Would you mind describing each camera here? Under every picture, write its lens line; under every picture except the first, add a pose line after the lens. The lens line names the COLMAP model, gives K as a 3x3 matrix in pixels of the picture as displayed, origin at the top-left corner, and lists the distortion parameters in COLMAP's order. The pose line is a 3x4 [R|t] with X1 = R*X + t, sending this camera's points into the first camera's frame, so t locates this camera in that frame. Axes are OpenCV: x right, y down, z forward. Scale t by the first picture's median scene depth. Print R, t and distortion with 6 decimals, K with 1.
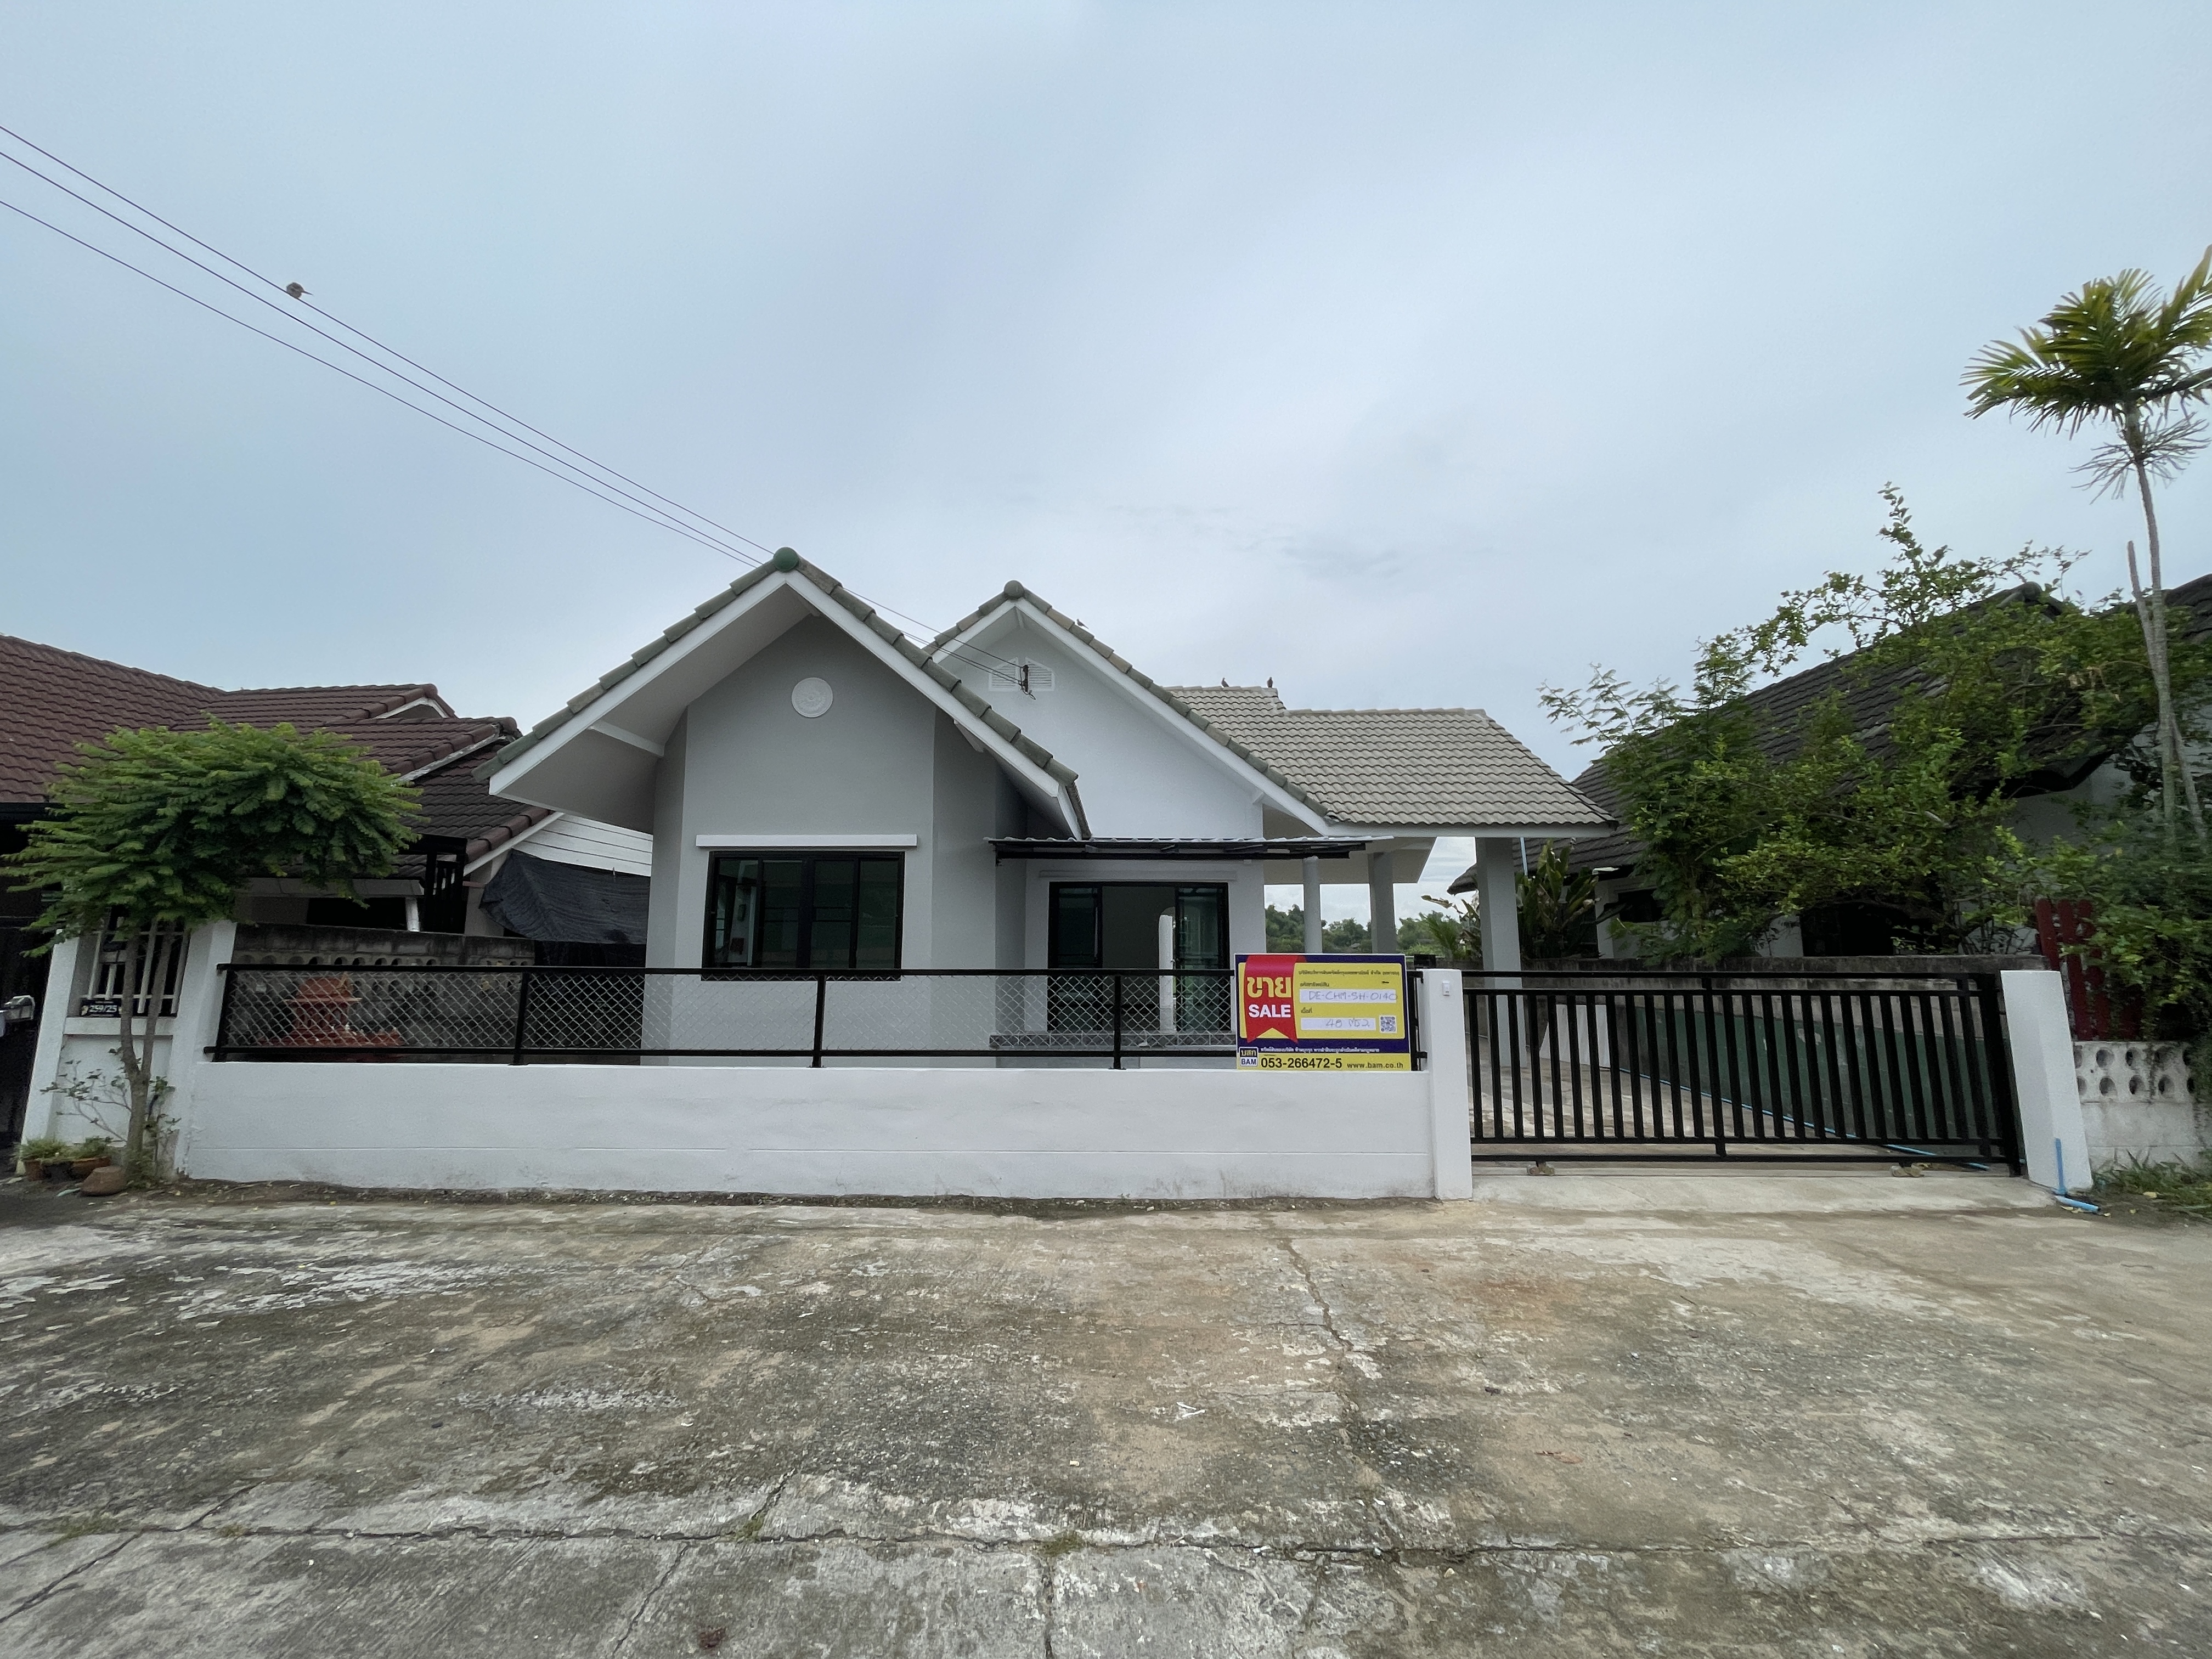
lens RADIAL K [[886.4, 0, 1103.1], [0, 886.4, 829.6], [0, 0, 1]] dist [-0.001729, -0.000601]
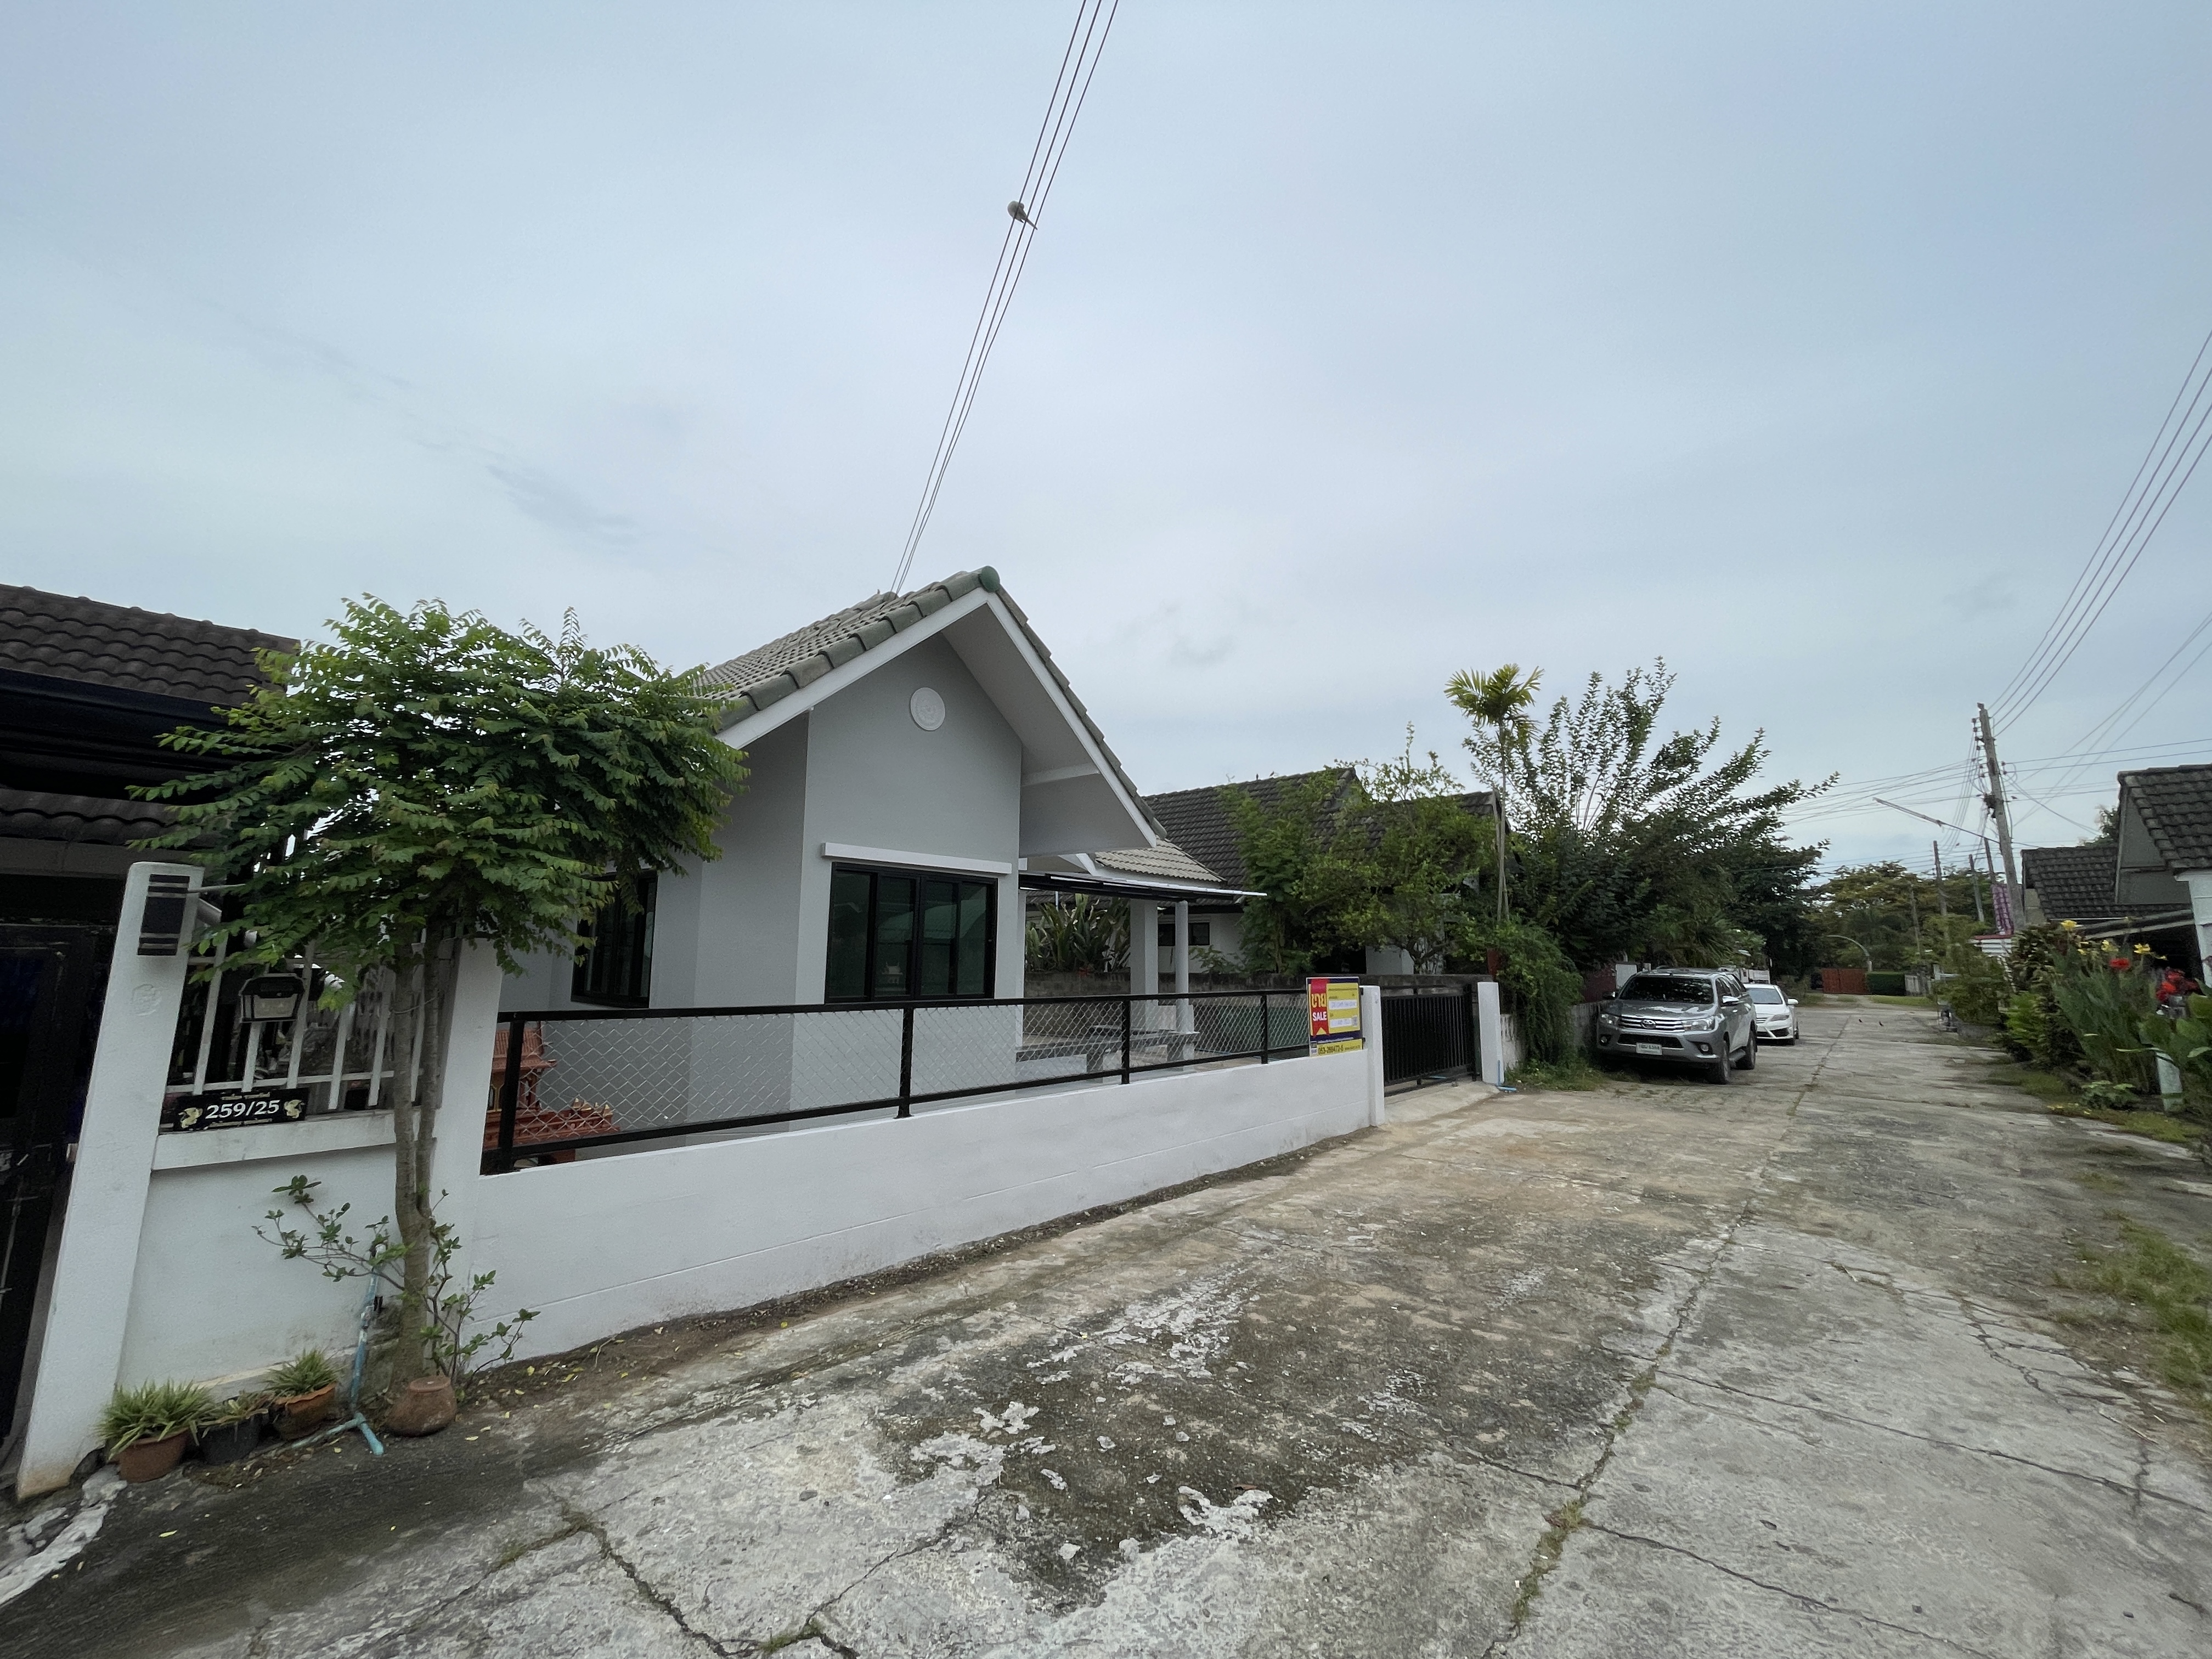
lens RADIAL K [[886.4, 0, 1110.8], [0, 886.4, 828.8], [0, 0, 1]] dist [-0.001729, -0.000601]
pose [[0.655499, 0.115395, 0.746328, -1.187010], [-0.104660, 0.992602, -0.061551, 0.020670], [-0.747909, -0.037764, 0.662727, 0.288134]]
